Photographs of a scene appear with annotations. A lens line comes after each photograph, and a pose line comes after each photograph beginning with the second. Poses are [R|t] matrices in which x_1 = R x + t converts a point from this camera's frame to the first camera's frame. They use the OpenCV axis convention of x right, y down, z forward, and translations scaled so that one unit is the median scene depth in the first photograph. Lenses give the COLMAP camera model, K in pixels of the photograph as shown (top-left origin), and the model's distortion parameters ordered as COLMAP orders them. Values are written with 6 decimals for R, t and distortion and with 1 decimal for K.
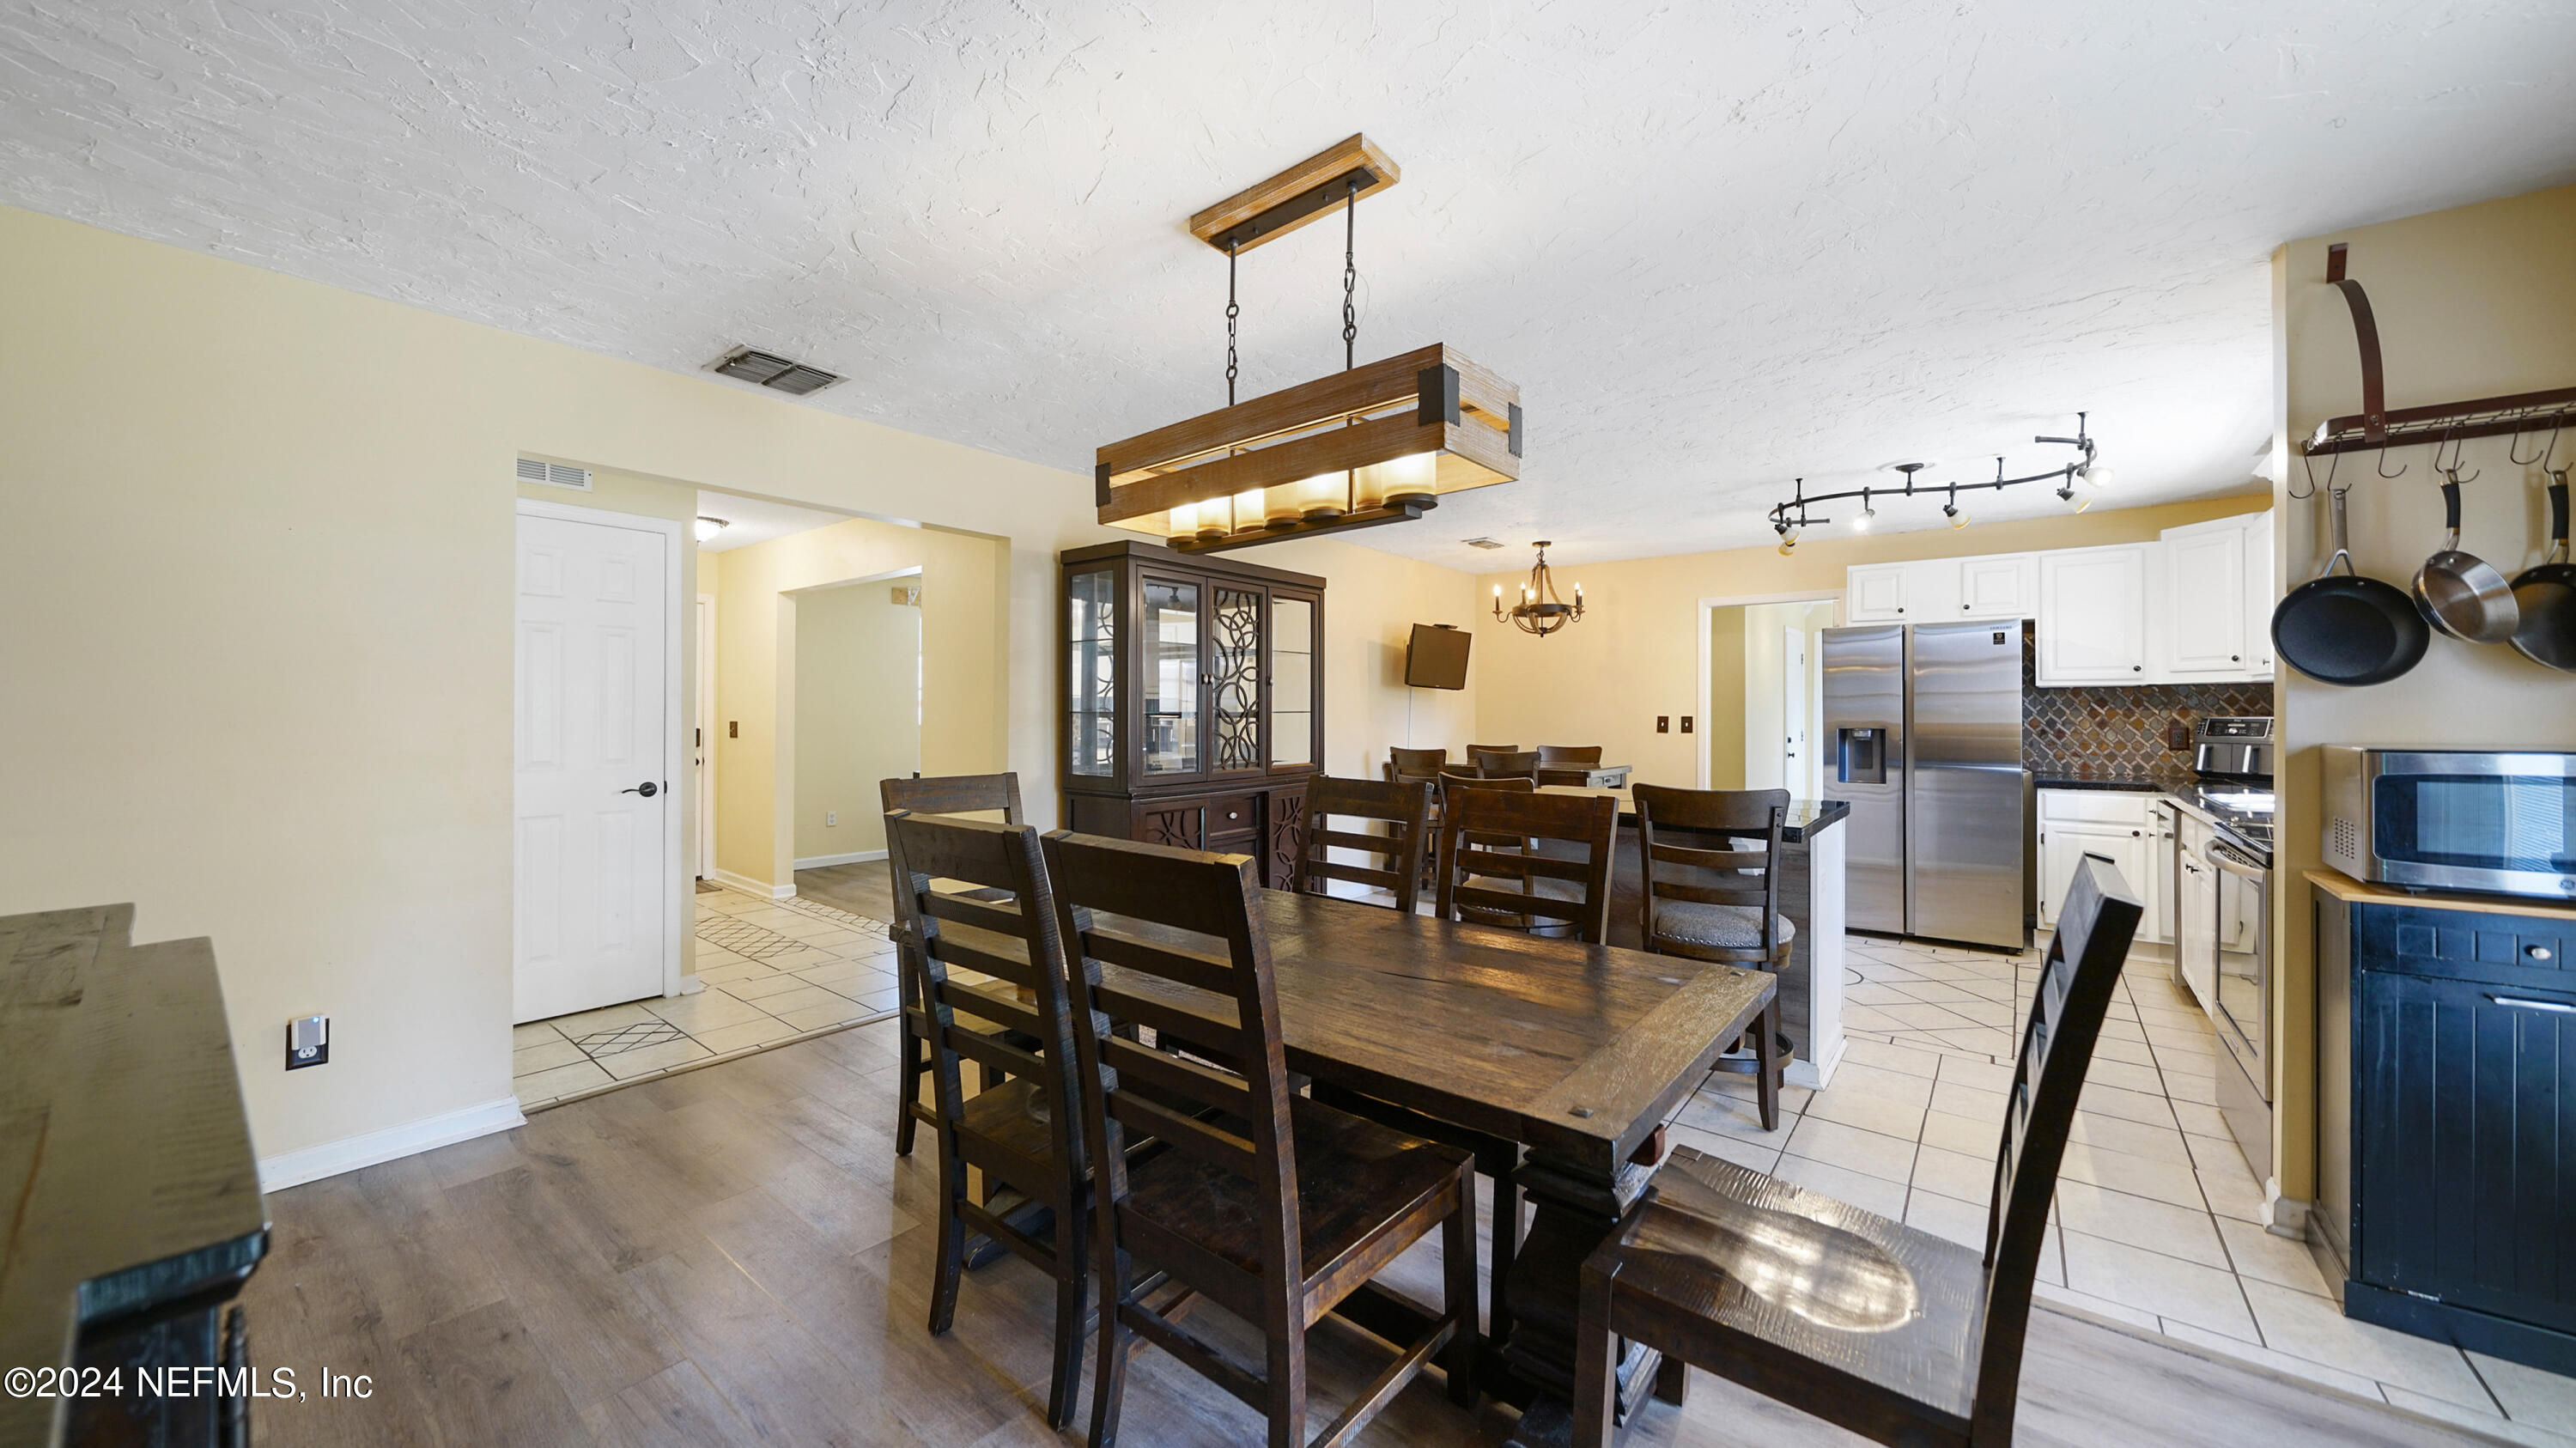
lens RADIAL K [[912.7, 0, 1293.4], [0, 912.7, 715.3], [0, 0, 1]] dist [-0.002528, -0.000121]
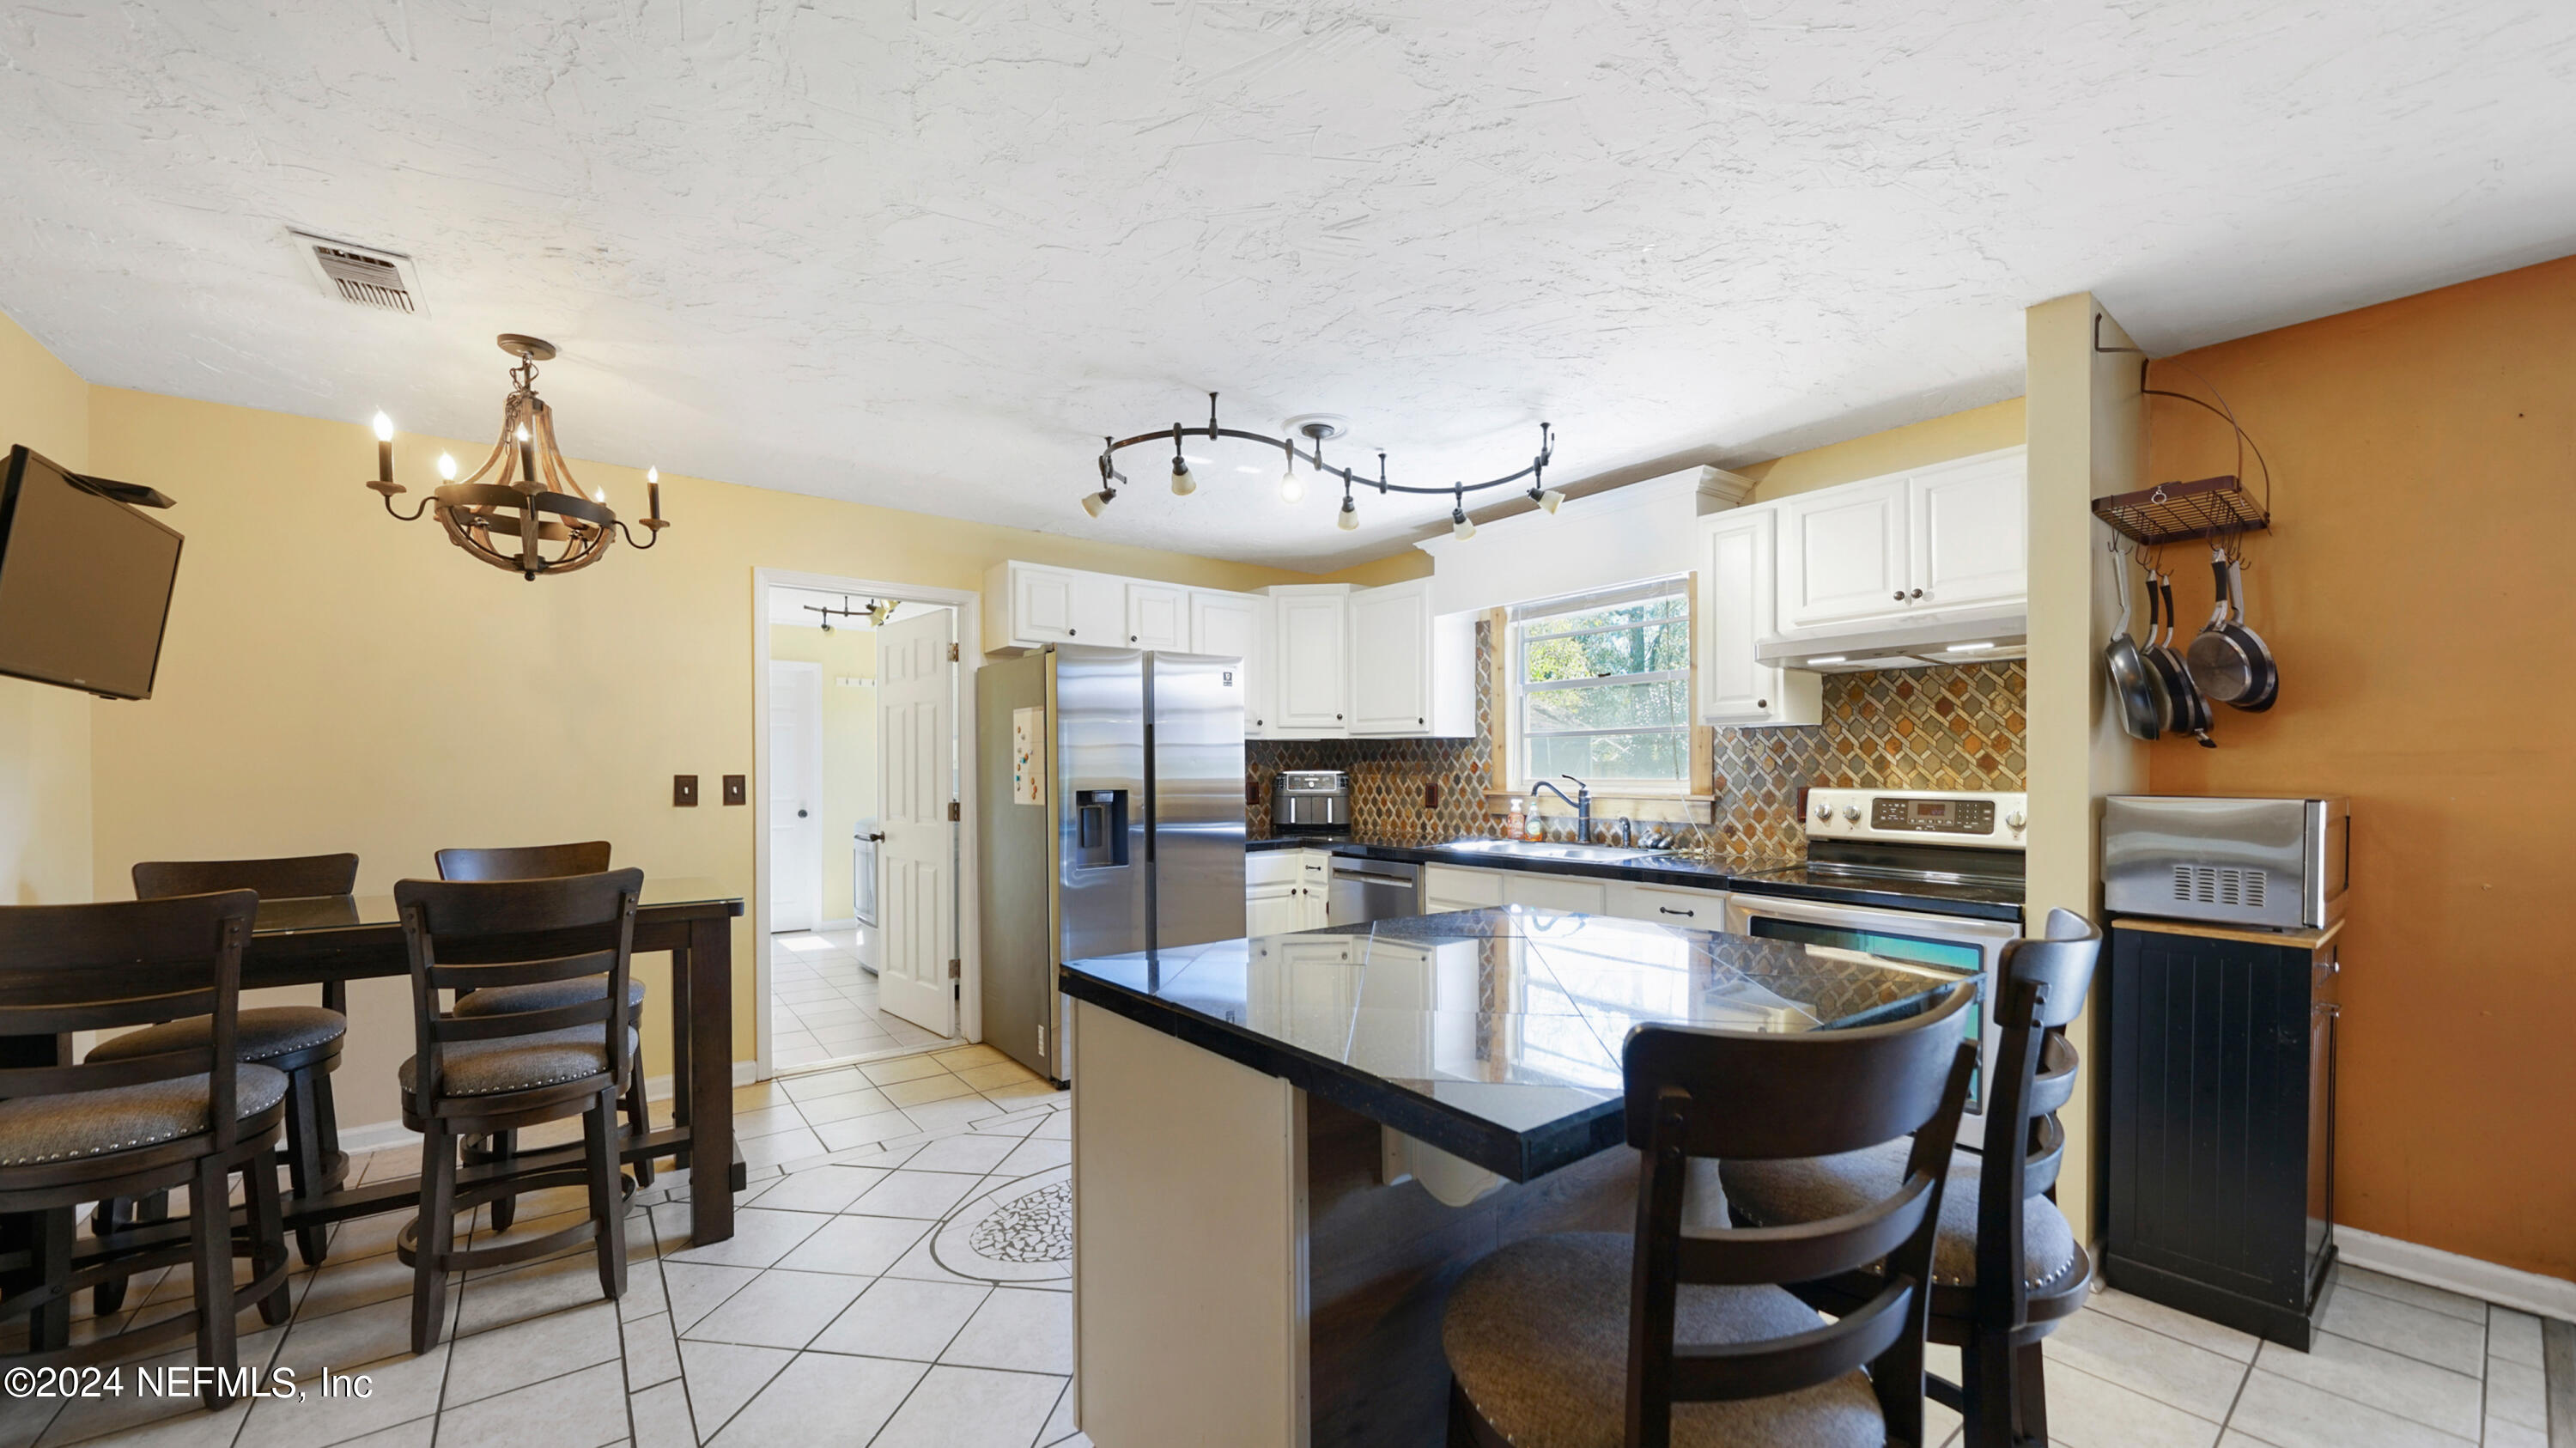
lens RADIAL K [[954.0, 0, 1250.9], [0, 954.0, 780.2], [0, 0, 1]] dist [-0.003403, -0.000522]
pose [[0.256141, -0.011015, 0.966577, -0.064782], [0.005580, 0.999935, 0.009916, 0.000058], [-0.966623, 0.002854, 0.256186, 0.725015]]
